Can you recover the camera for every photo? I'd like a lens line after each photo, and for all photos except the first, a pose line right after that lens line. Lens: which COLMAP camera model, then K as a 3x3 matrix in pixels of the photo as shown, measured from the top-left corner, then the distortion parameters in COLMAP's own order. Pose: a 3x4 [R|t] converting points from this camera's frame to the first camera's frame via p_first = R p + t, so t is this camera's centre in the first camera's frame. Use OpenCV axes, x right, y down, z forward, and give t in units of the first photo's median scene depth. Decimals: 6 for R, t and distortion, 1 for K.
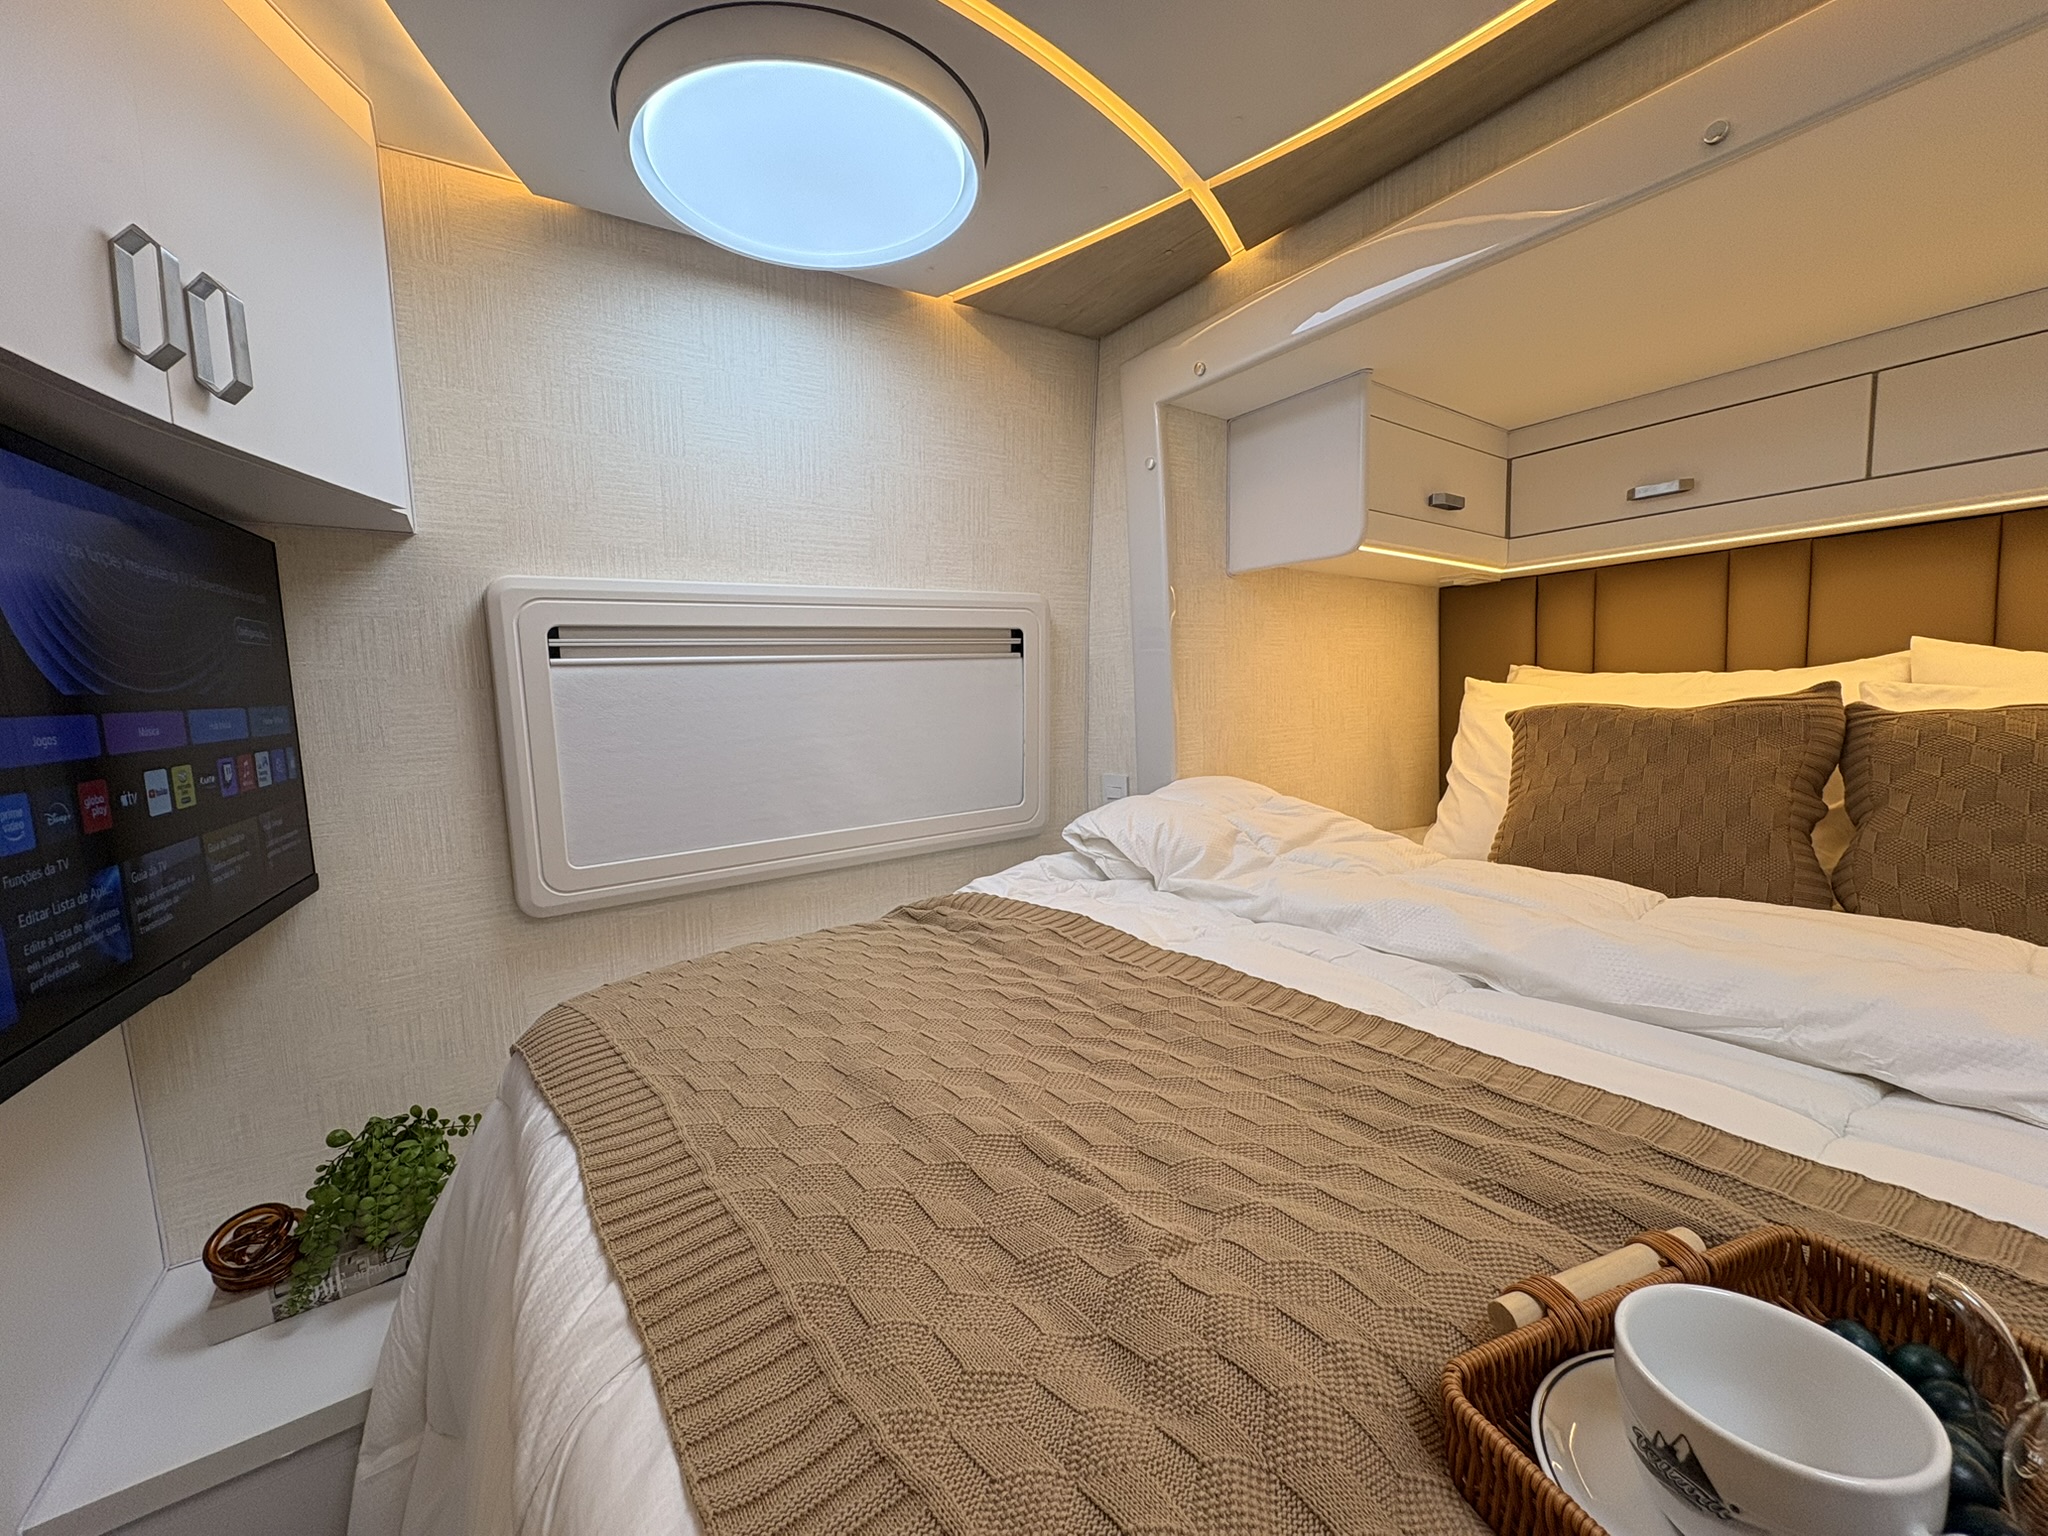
lens RADIAL K [[812.9, 0, 1024.0], [0, 812.9, 768.0], [0, 0, 1]] dist [0.000159, 0.000459]
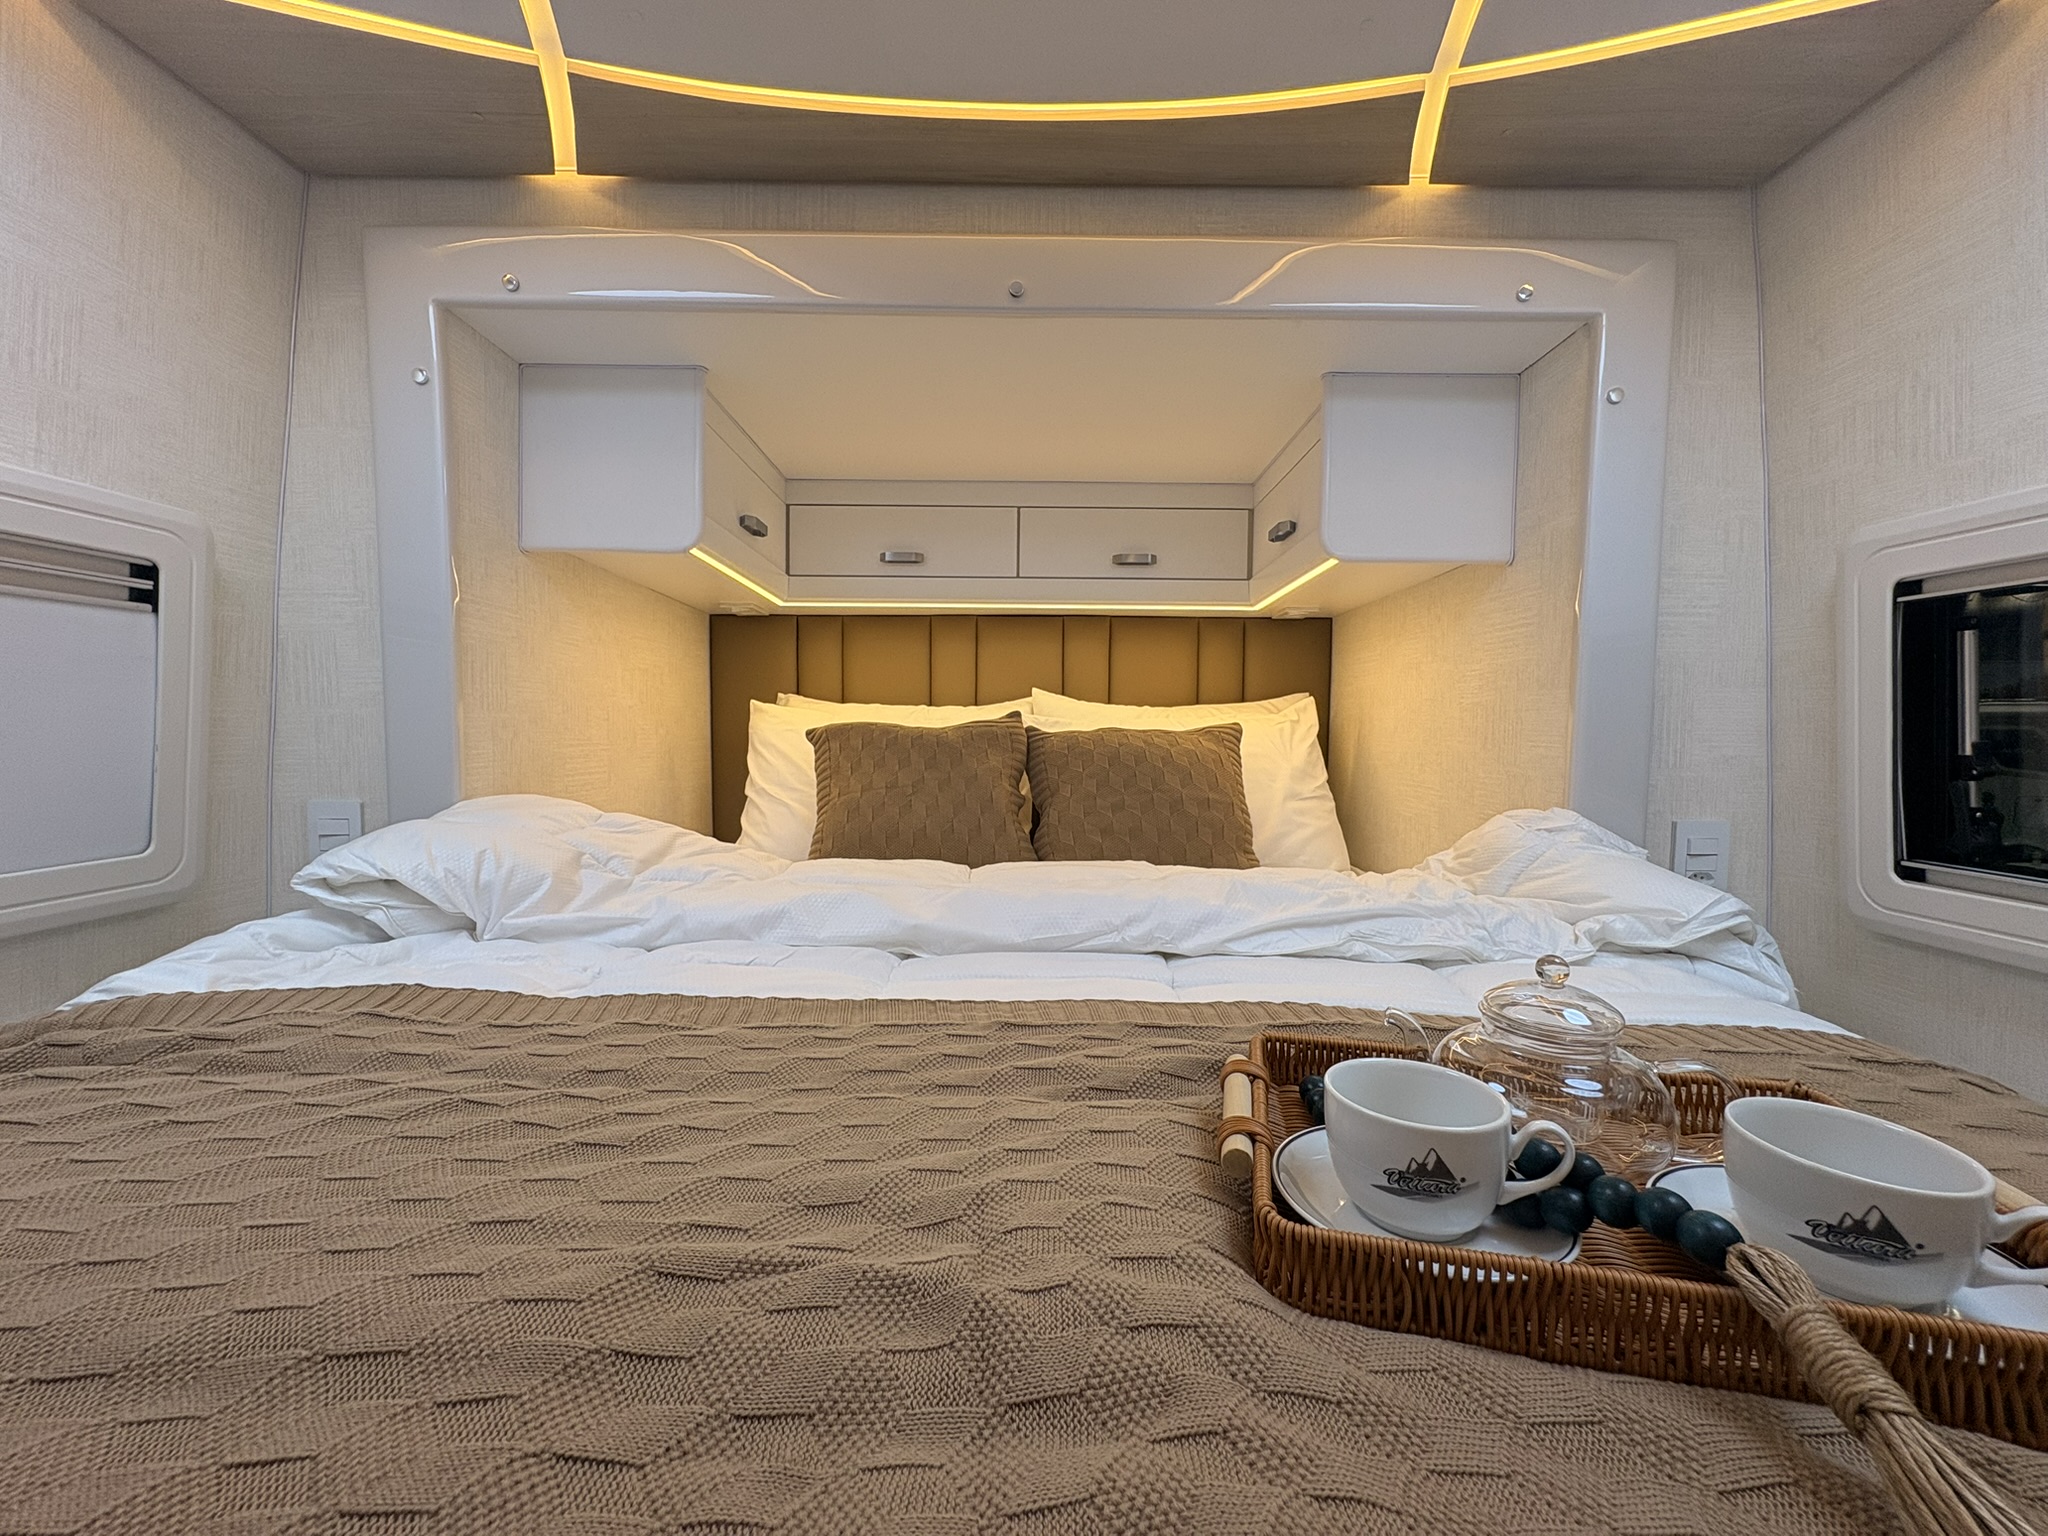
lens RADIAL K [[812.9, 0, 1024.0], [0, 812.9, 768.0], [0, 0, 1]] dist [0.000159, 0.000459]
pose [[0.576727, 0.003618, 0.816929, -0.157205], [0.044363, 0.998376, -0.035741, 0.042408], [-0.815732, 0.056855, 0.575630, 0.160889]]
